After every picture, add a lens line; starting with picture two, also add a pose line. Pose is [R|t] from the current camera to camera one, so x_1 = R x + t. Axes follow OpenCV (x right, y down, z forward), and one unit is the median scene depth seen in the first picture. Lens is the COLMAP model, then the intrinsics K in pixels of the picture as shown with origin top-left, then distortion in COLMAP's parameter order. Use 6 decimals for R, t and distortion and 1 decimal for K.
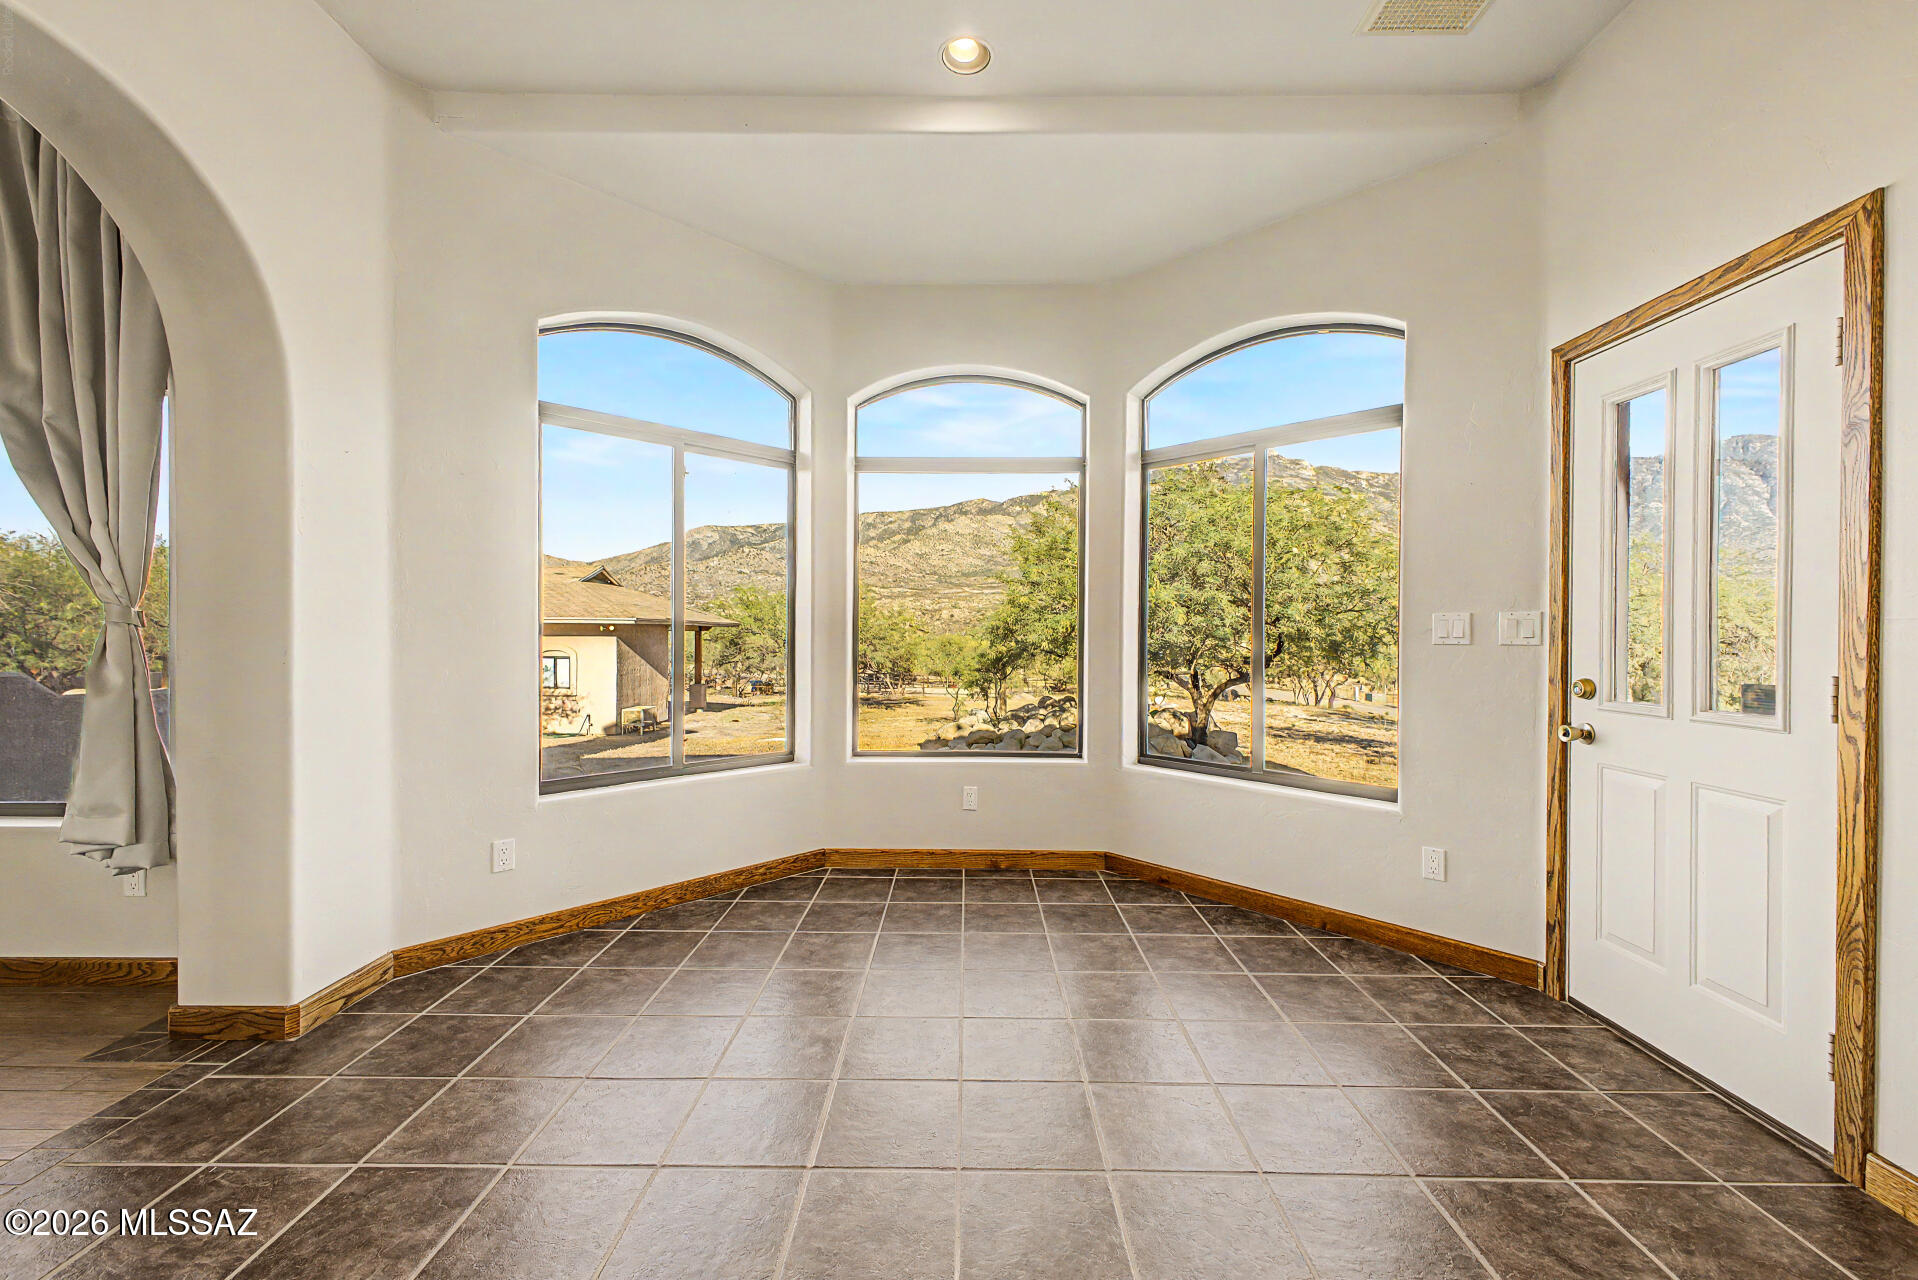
lens RADIAL K [[764.7, 0, 964.4], [0, 764.7, 629.7], [0, 0, 1]] dist [0.020486, -0.005452]
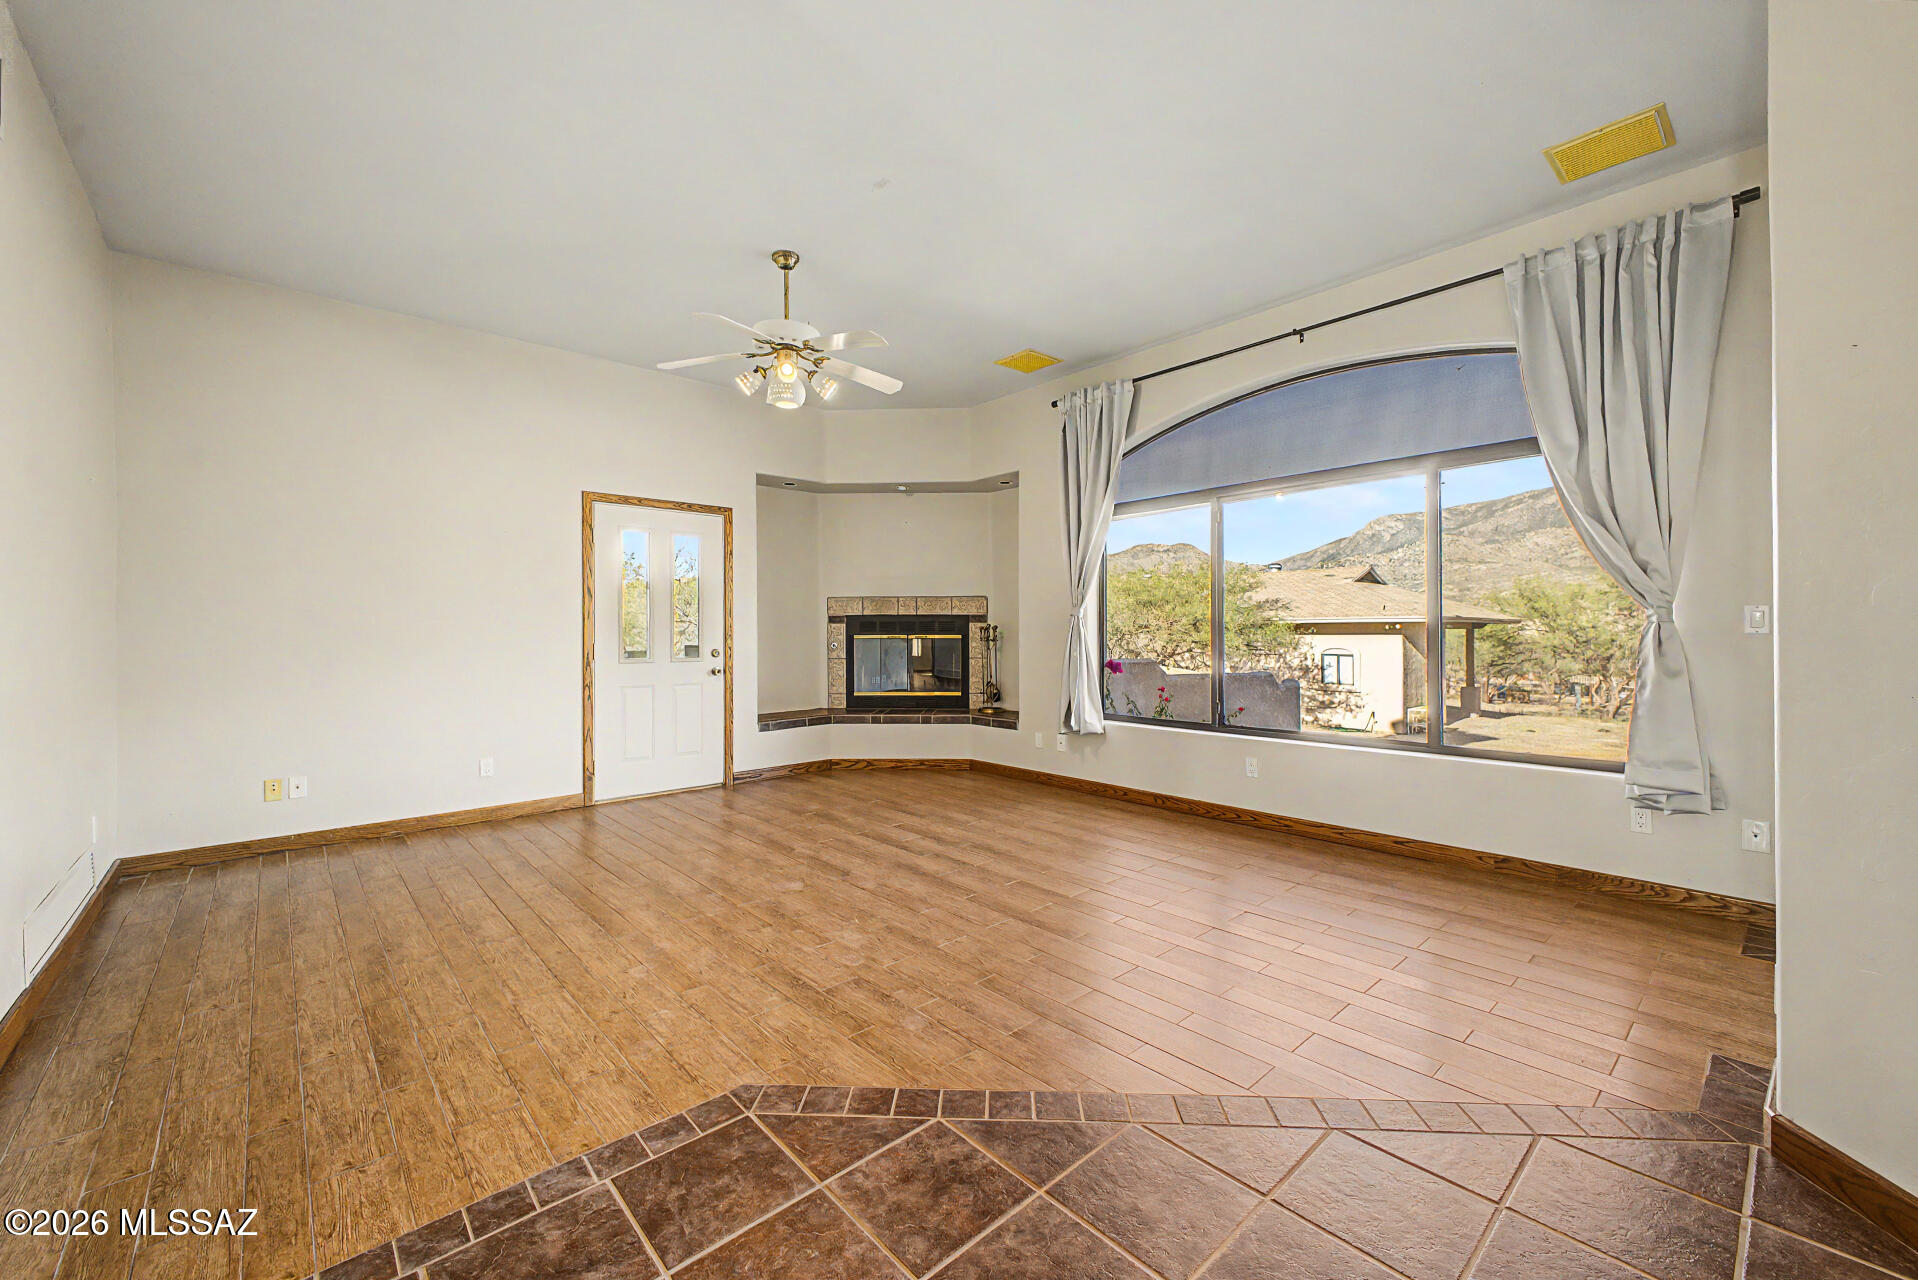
lens RADIAL K [[764.7, 0, 969.5], [0, 764.7, 632.1], [0, 0, 1]] dist [0.020486, -0.005452]
pose [[0.678354, -0.003708, -0.734726, -0.103344], [0.007577, 0.999969, 0.001949, -0.000487], [0.734696, -0.006889, 0.678361, -0.082934]]
